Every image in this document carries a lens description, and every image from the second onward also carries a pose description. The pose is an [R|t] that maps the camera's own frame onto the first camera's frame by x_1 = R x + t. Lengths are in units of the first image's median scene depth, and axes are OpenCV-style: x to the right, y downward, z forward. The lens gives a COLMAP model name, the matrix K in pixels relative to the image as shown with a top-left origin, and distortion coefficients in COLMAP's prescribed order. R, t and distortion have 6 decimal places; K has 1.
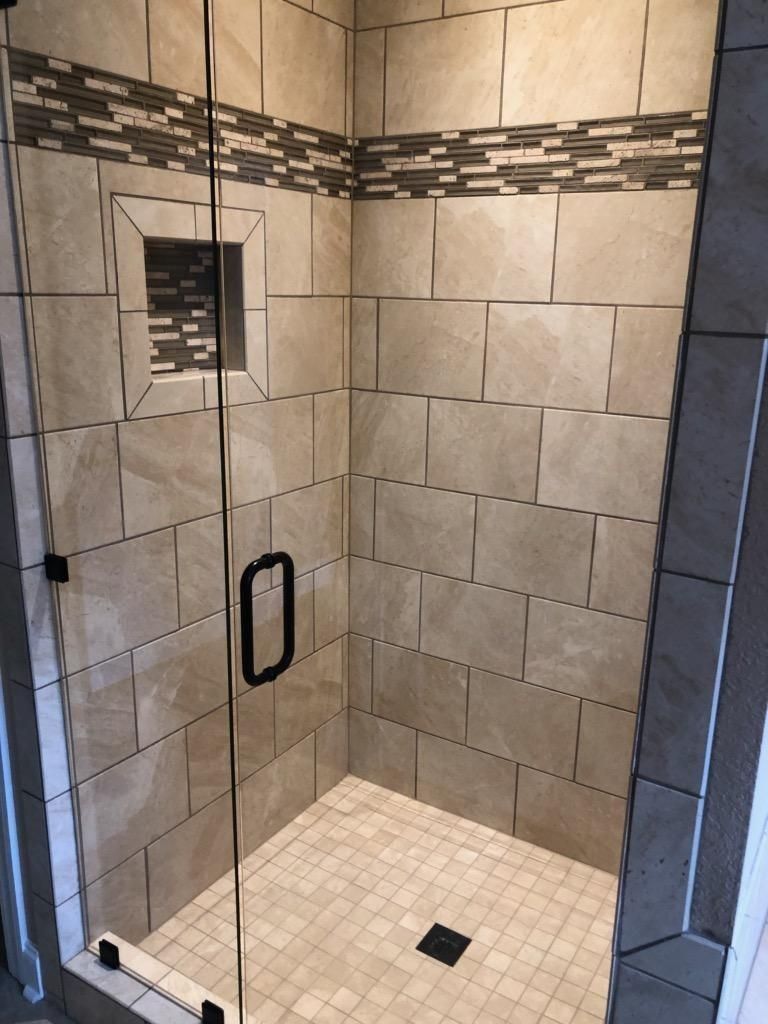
lens RADIAL K [[845.8, 0, 388.9], [0, 845.8, 513.5], [0, 0, 1]] dist [0.027846, -0.029456]
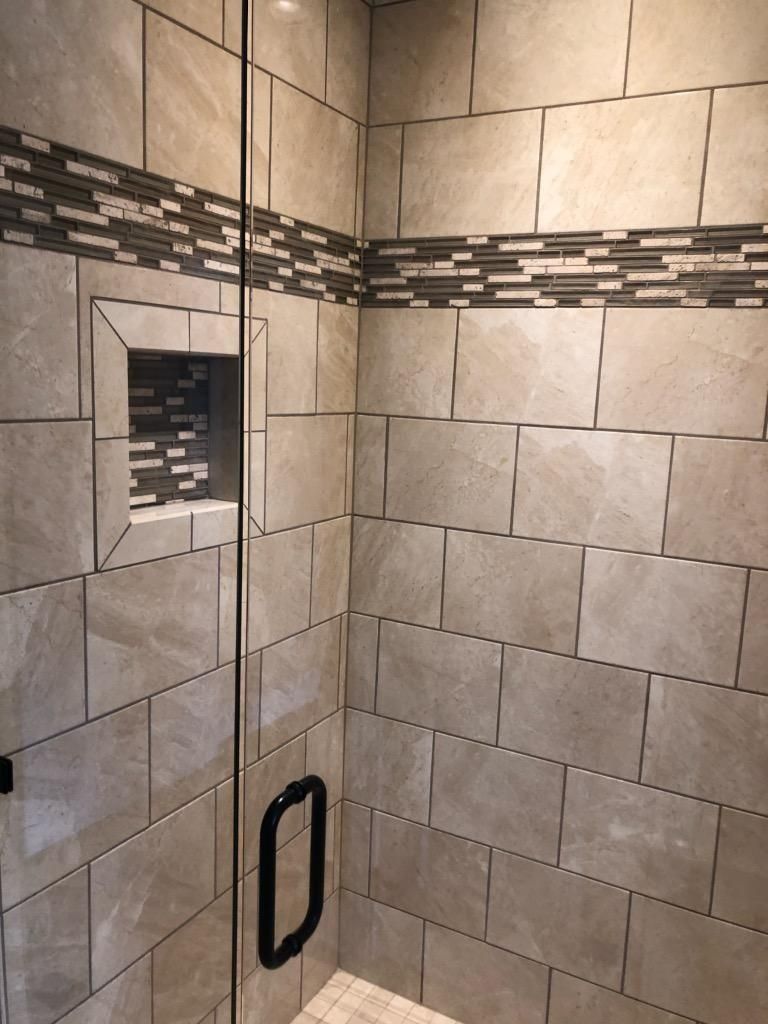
lens RADIAL K [[845.8, 0, 391.6], [0, 845.8, 510.2], [0, 0, 1]] dist [0.027846, -0.029456]
pose [[0.997674, 0.009961, 0.067433, -0.075925], [-0.002764, 0.994363, -0.105992, -0.072584], [-0.068108, 0.105559, 0.992078, 0.160091]]
